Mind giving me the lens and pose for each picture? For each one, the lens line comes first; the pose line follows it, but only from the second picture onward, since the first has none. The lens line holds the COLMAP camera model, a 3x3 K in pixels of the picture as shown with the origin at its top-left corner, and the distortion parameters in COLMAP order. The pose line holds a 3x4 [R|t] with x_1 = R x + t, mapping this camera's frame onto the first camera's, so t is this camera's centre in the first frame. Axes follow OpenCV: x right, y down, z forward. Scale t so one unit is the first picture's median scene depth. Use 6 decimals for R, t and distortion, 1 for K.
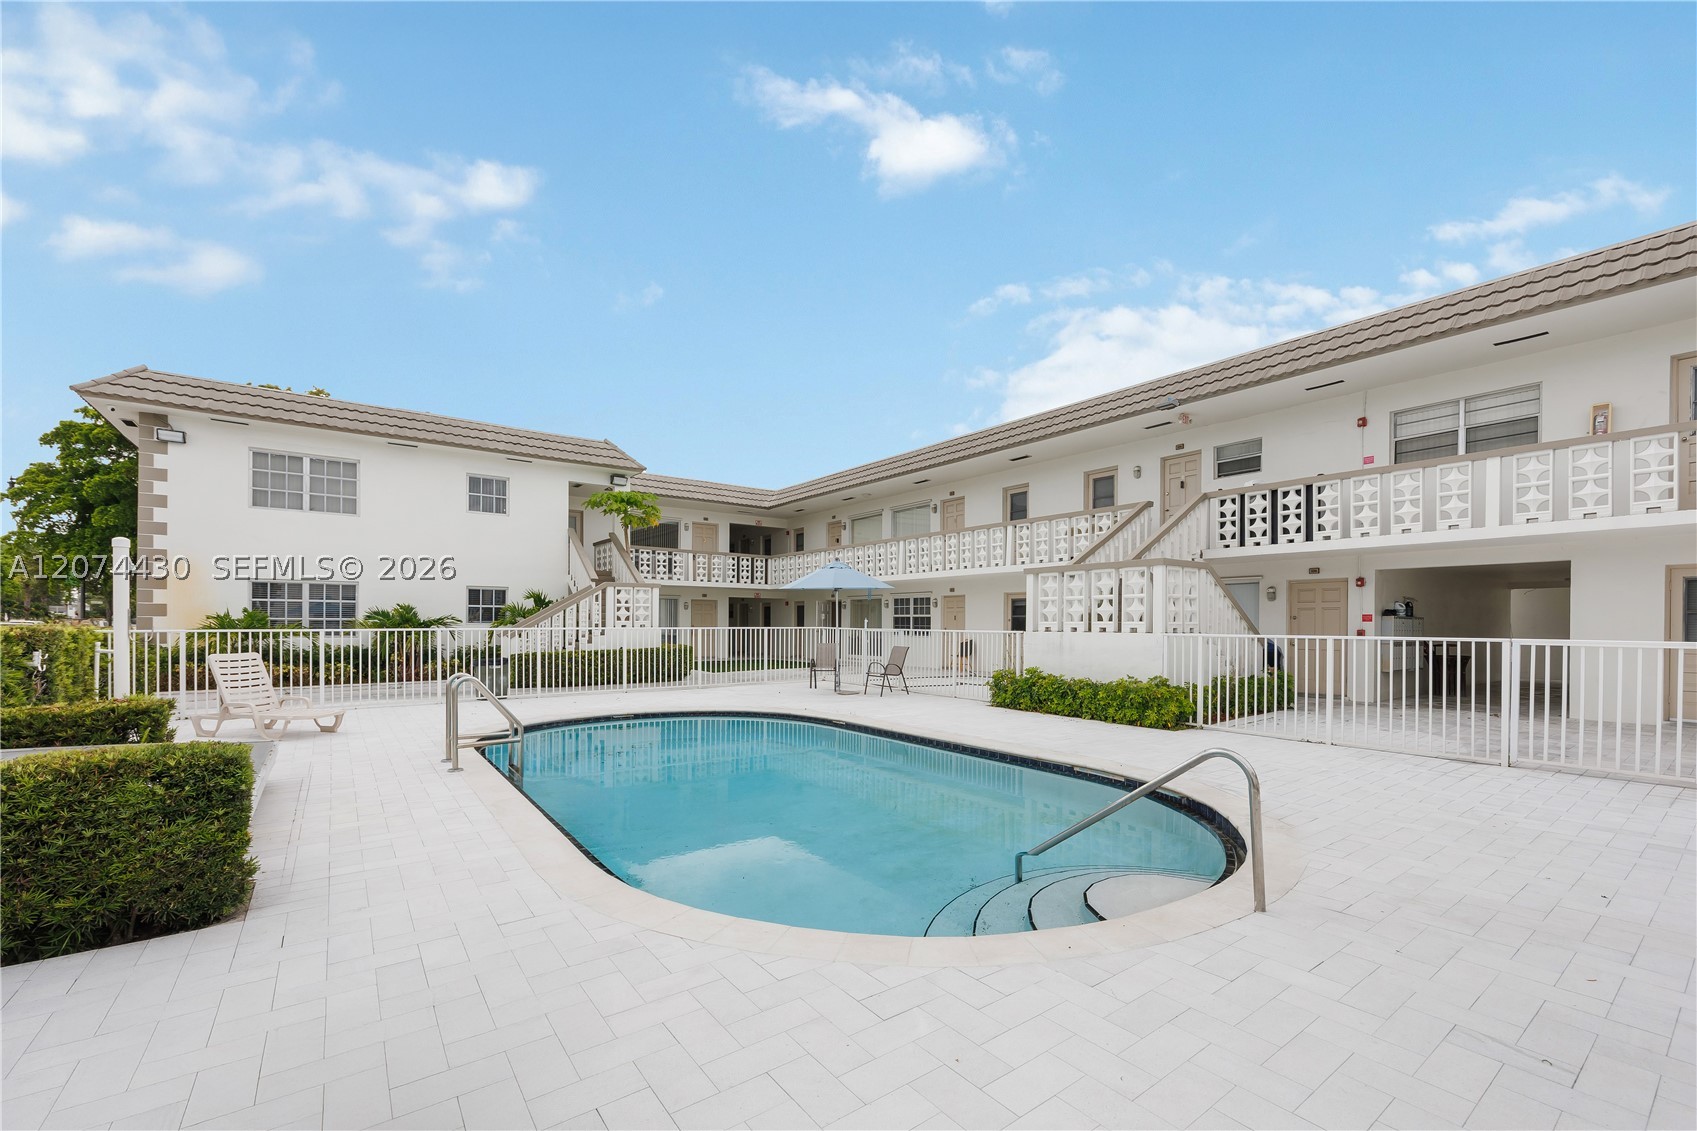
lens RADIAL K [[686.4, 0, 854.0], [0, 686.4, 630.8], [0, 0, 1]] dist [0.001214, 0.000141]
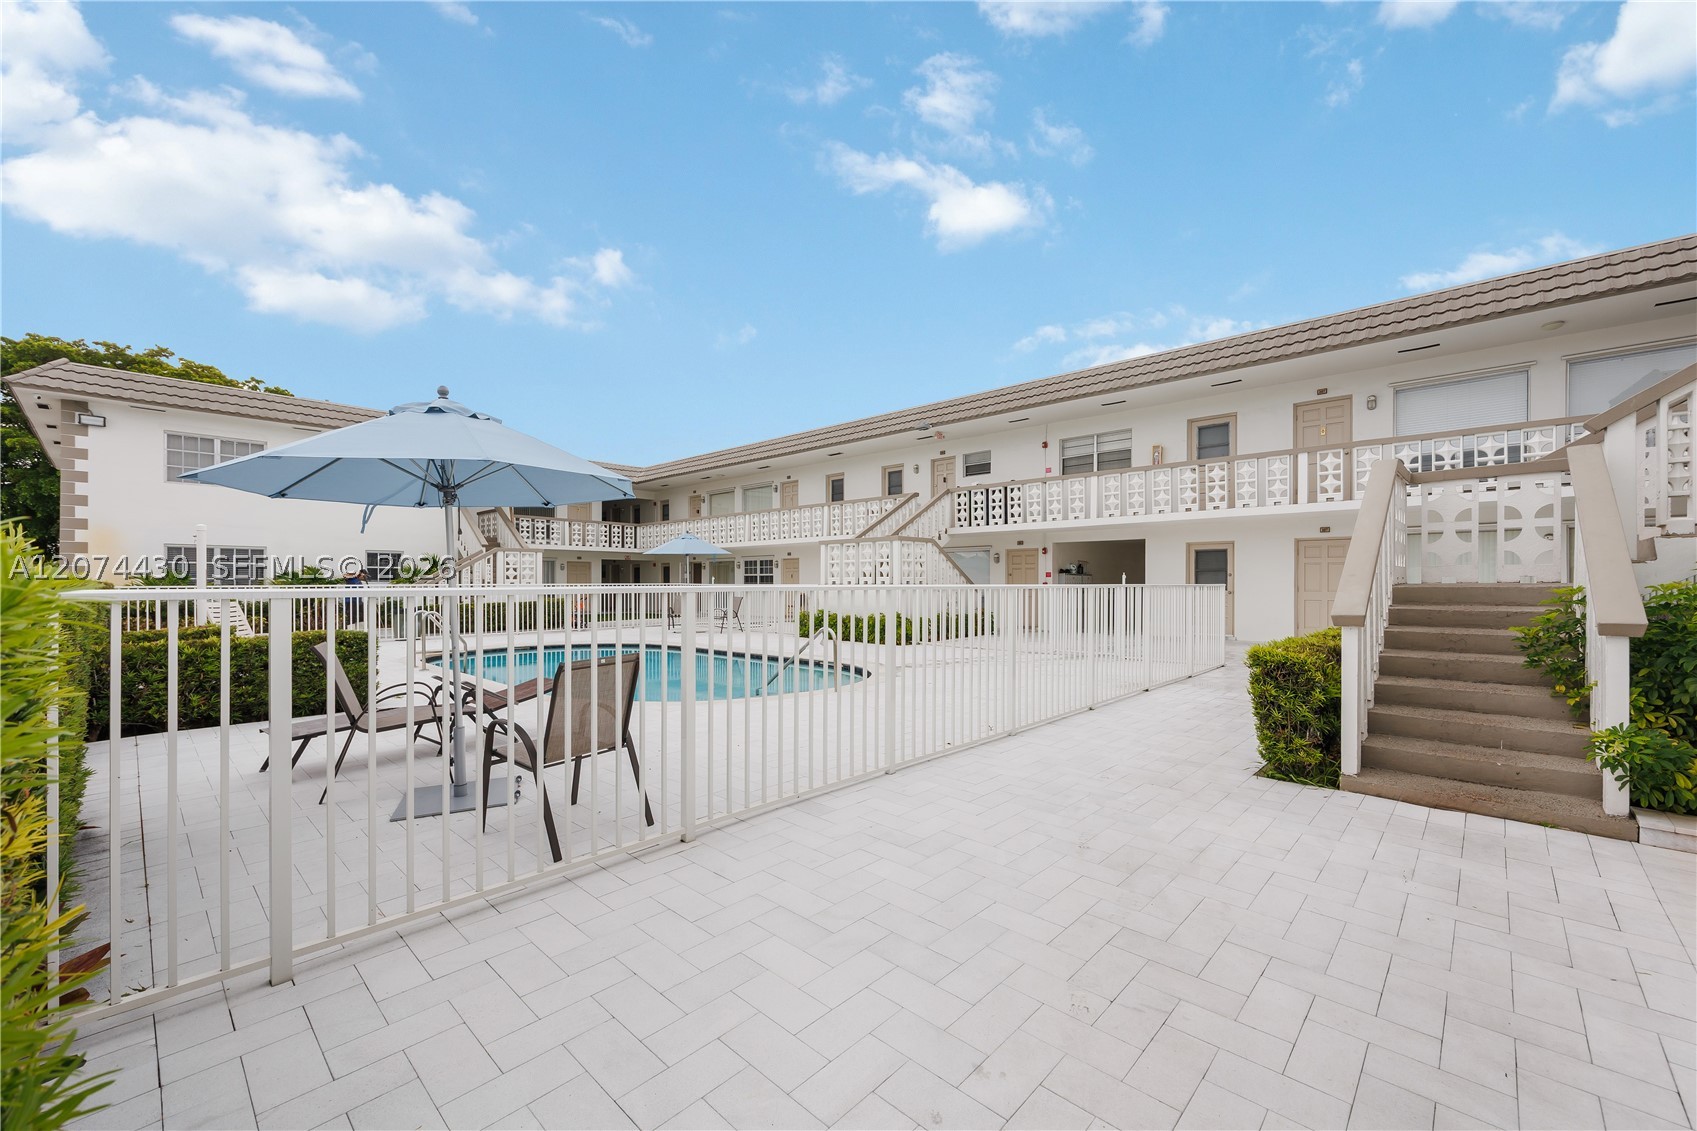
lens RADIAL K [[680.2, 0, 869.0], [0, 680.2, 590.6], [0, 0, 1]] dist [-0.001445, 0.000102]
pose [[0.981017, -0.007360, 0.193784, 0.055883], [0.007573, 0.999971, -0.000358, 0.011490], [-0.193775, 0.001818, 0.981044, -0.319107]]
